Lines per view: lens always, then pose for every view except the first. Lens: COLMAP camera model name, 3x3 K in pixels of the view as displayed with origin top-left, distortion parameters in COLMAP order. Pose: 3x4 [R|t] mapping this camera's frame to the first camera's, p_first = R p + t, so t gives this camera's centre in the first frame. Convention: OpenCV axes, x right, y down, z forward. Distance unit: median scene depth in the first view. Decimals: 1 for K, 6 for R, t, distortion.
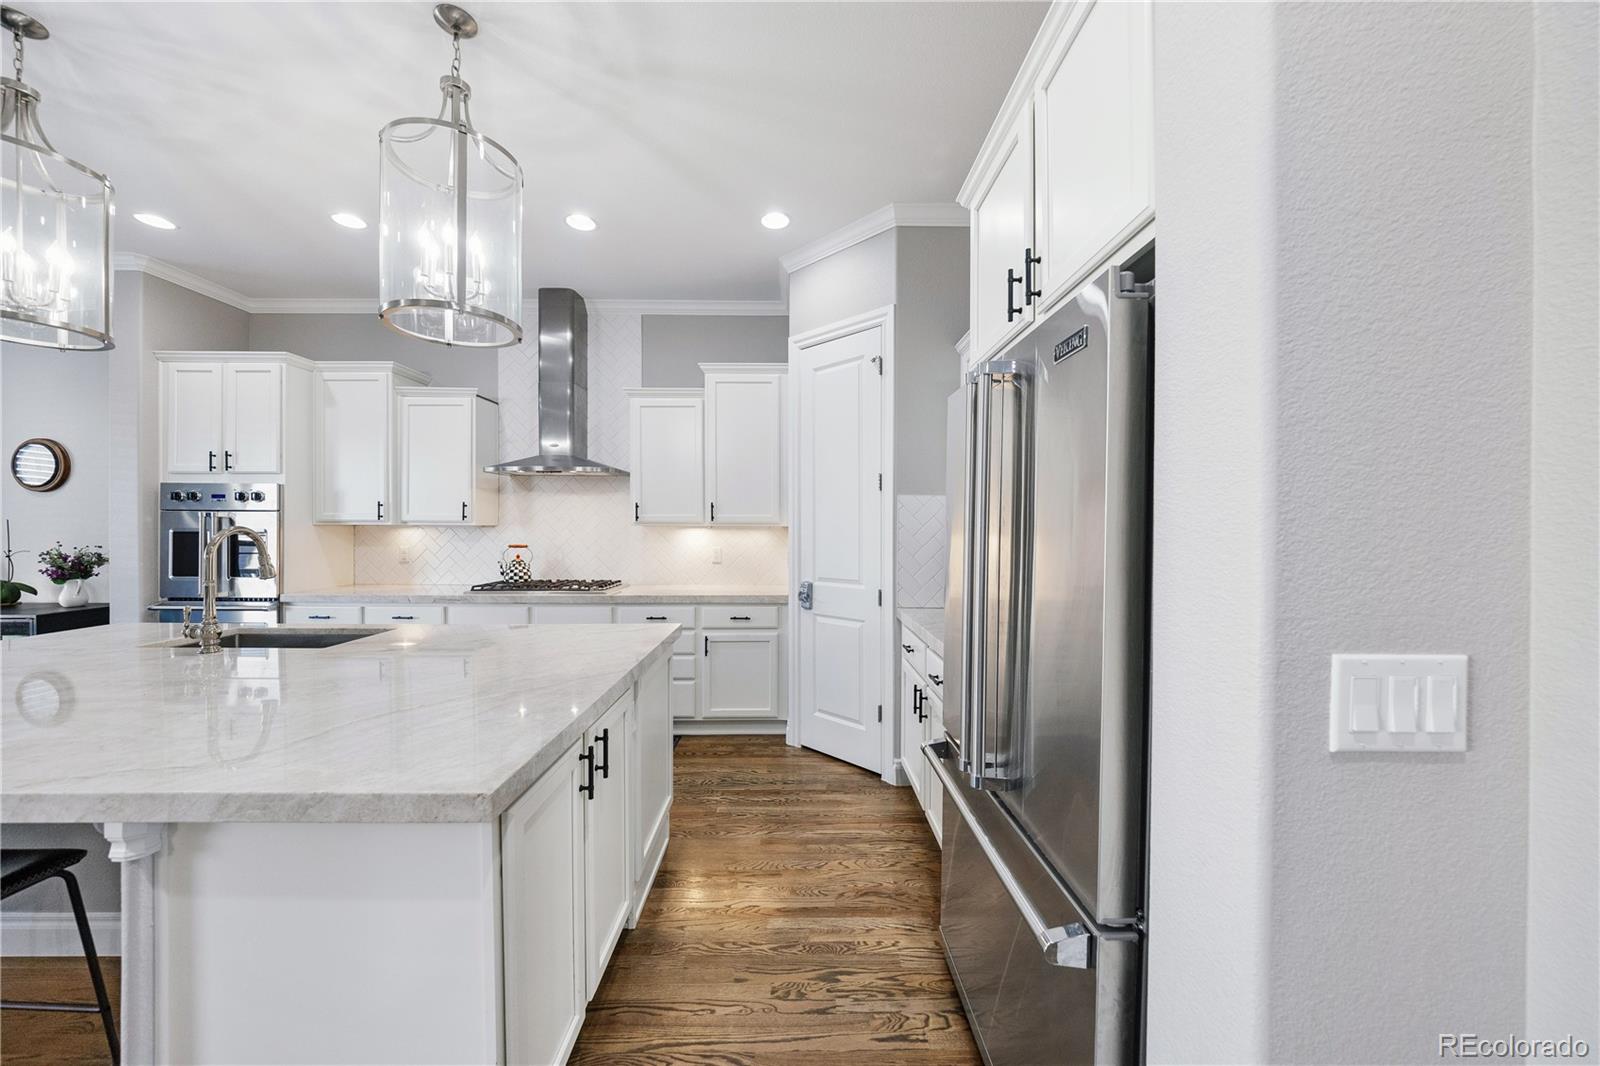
lens RADIAL K [[571.3, 0, 798.0], [0, 571.3, 531.1], [0, 0, 1]] dist [-0.004950, -0.000367]
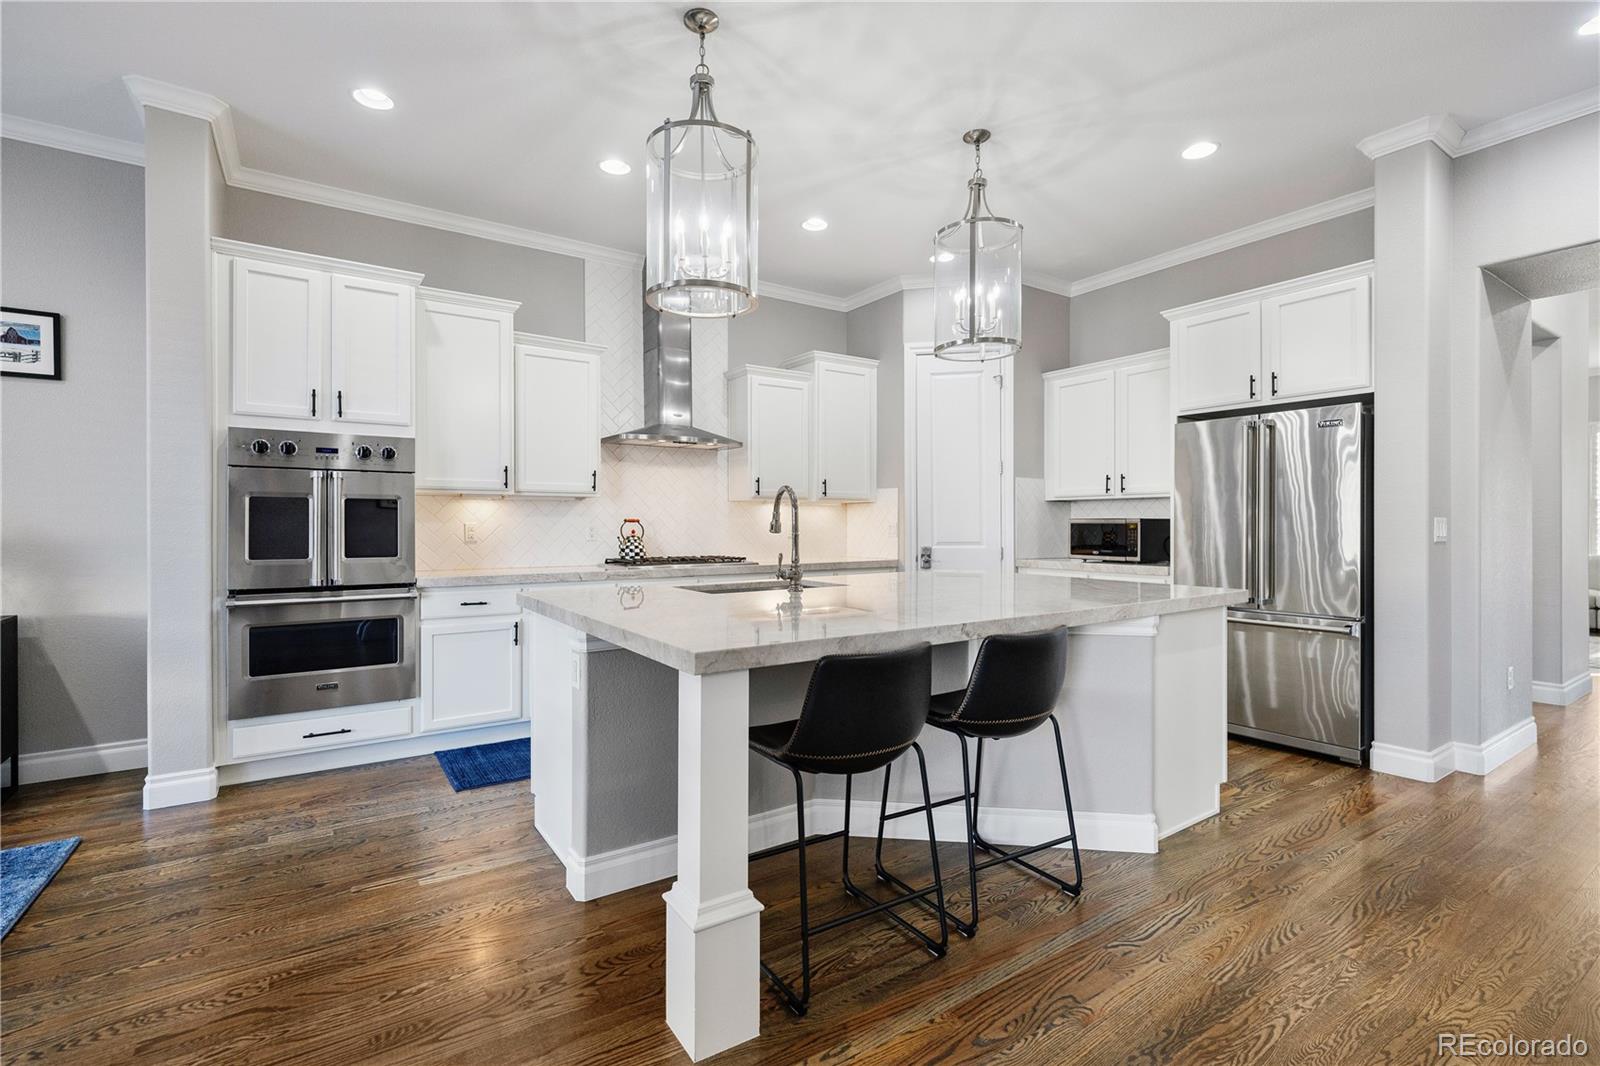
lens RADIAL K [[729.6, 0, 799.5], [0, 729.6, 528.2], [0, 0, 1]] dist [0.001503, -0.000586]
pose [[0.831623, -0.007392, 0.555291, -1.026552], [0.008531, 0.999963, 0.000536, 0.045056], [-0.555275, 0.004291, 0.831656, -0.144437]]
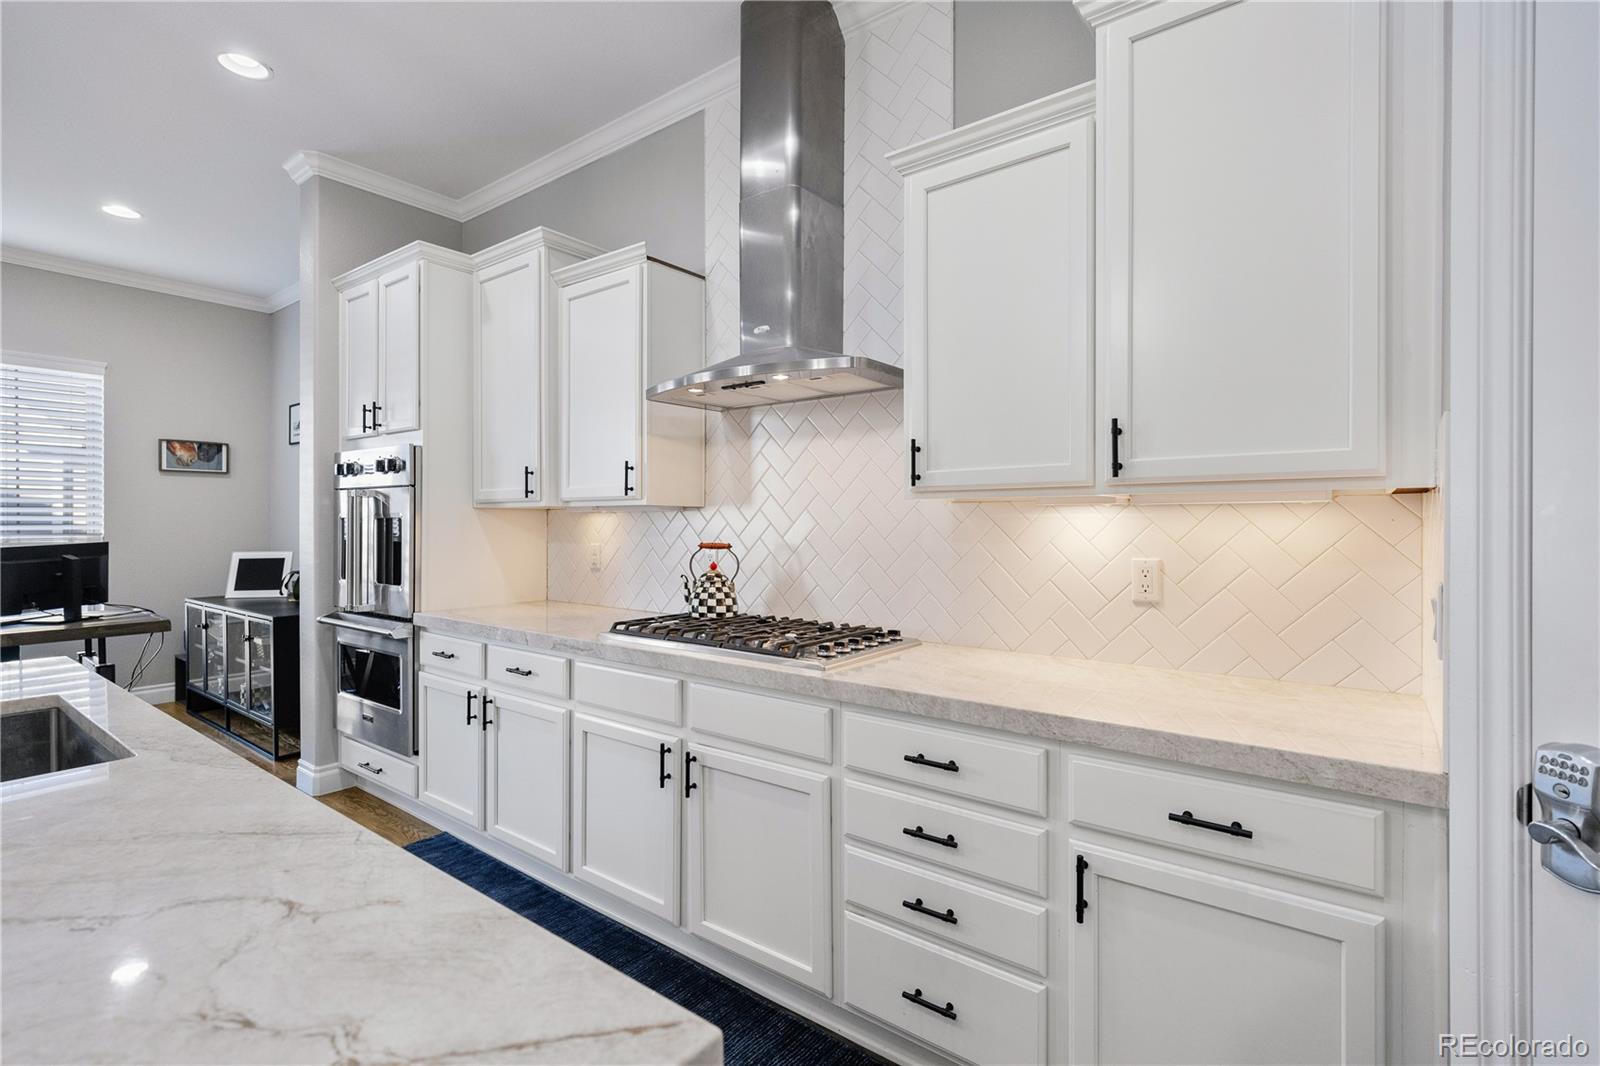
lens RADIAL K [[737.7, 0, 801.1], [0, 737.7, 526.2], [0, 0, 1]] dist [0.000810, -0.000222]
pose [[0.790309, -0.000273, -0.612708, -0.038276], [-0.002140, 0.999993, -0.003207, 0.012553], [0.612704, 0.003846, 0.790303, 0.598123]]
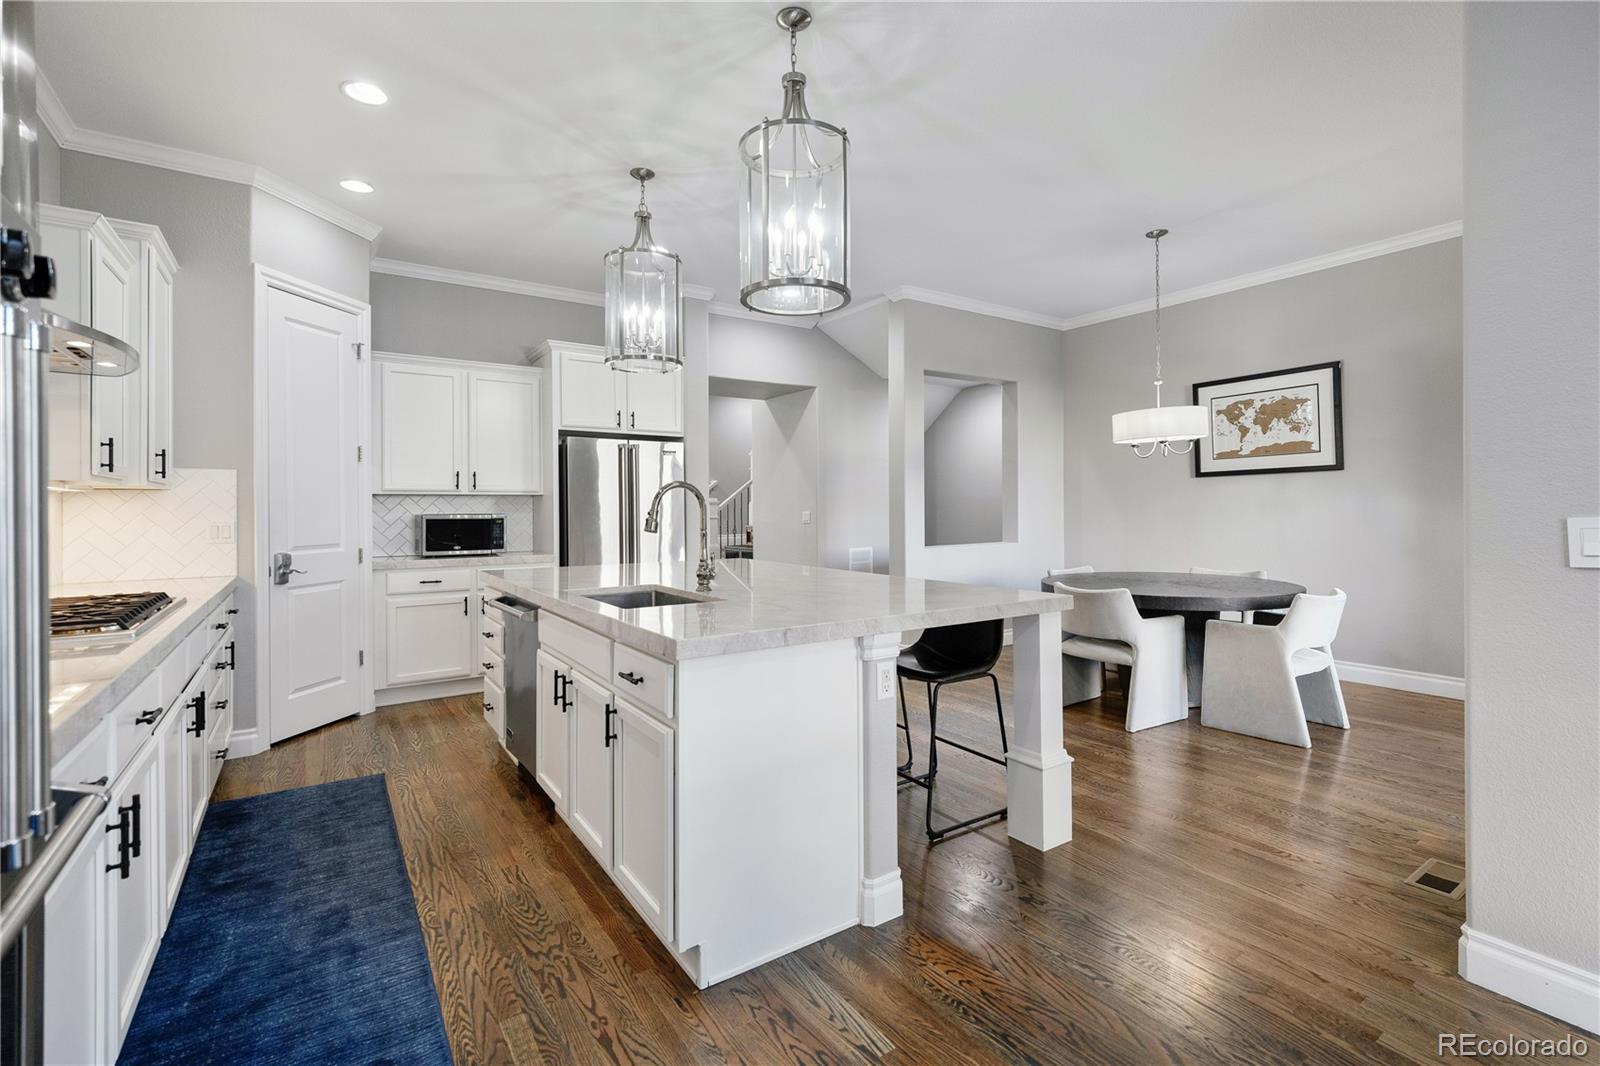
lens RADIAL K [[714.1, 0, 802.7], [0, 714.1, 504.8], [0, 0, 1]] dist [0.003497, -0.004926]
pose [[-0.560232, 0.005591, 0.828317, -1.292086], [0.011518, 0.999933, 0.001040, 0.021240], [-0.828255, 0.010123, -0.560259, 0.903616]]
